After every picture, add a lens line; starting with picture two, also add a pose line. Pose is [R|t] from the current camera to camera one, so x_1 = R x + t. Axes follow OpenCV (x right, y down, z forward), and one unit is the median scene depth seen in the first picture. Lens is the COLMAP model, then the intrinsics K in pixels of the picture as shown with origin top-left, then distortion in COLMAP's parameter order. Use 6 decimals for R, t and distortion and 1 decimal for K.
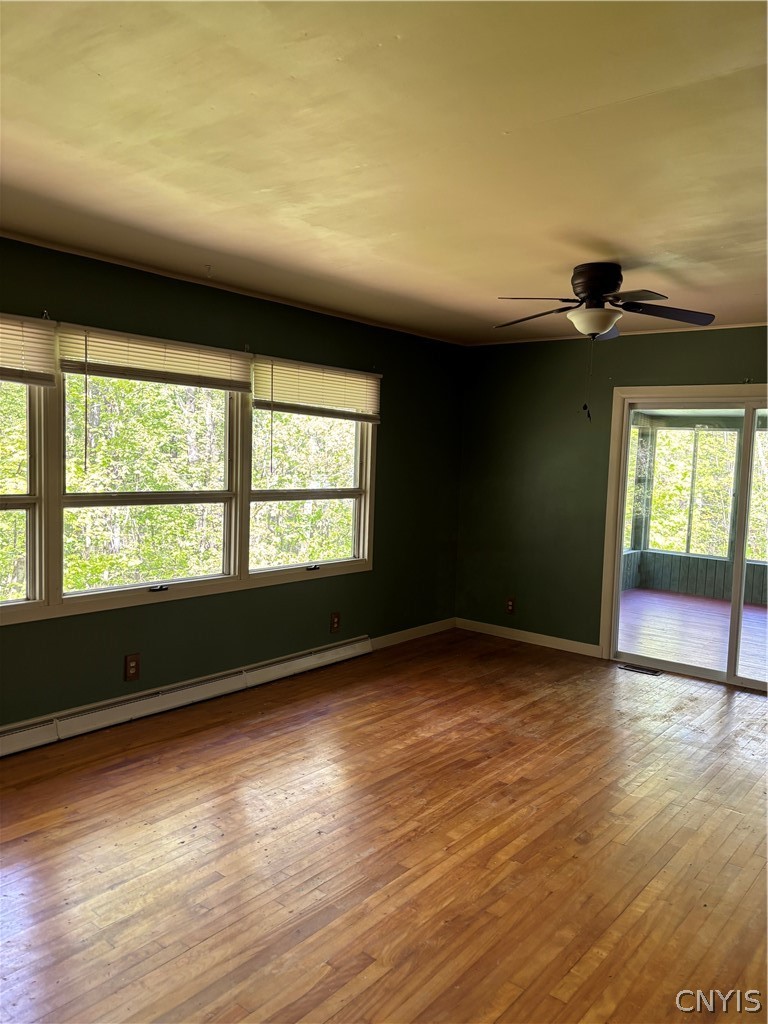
lens RADIAL K [[775.2, 0, 392.4], [0, 775.2, 519.0], [0, 0, 1]] dist [0.051496, -0.062357]
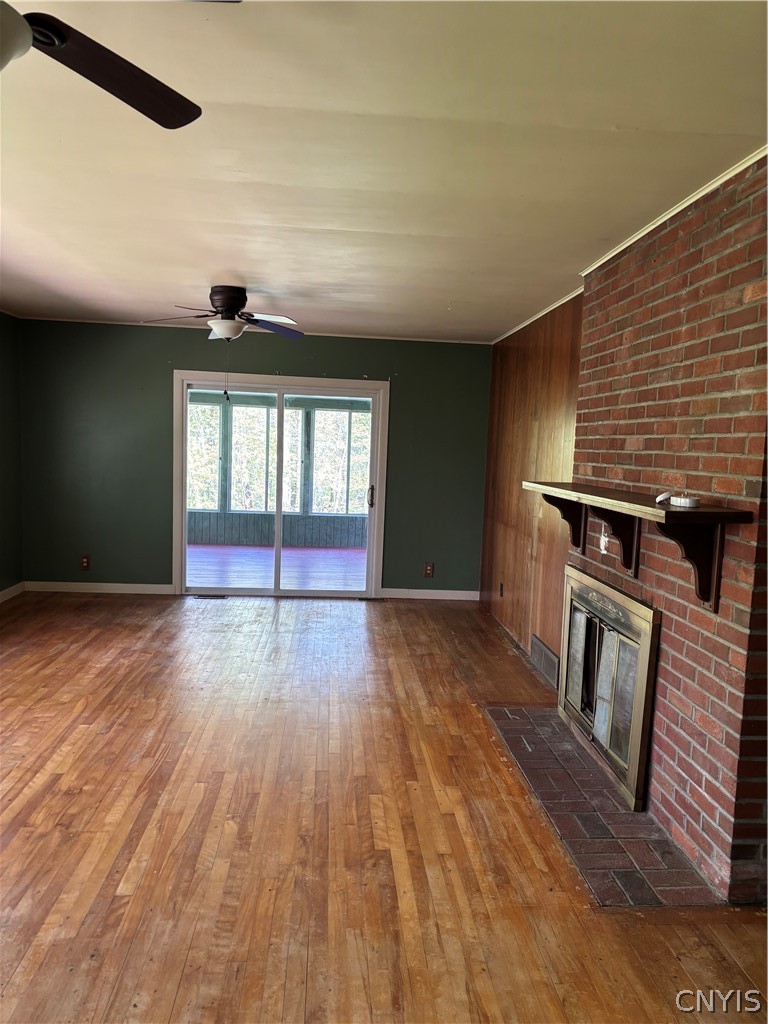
lens RADIAL K [[775.2, 0, 392.4], [0, 775.2, 519.0], [0, 0, 1]] dist [0.051496, -0.062357]
pose [[0.735996, -0.079181, 0.672339, -0.386282], [0.049991, 0.996782, 0.062666, 0.003699], [-0.675138, -0.012511, 0.737586, -0.159743]]
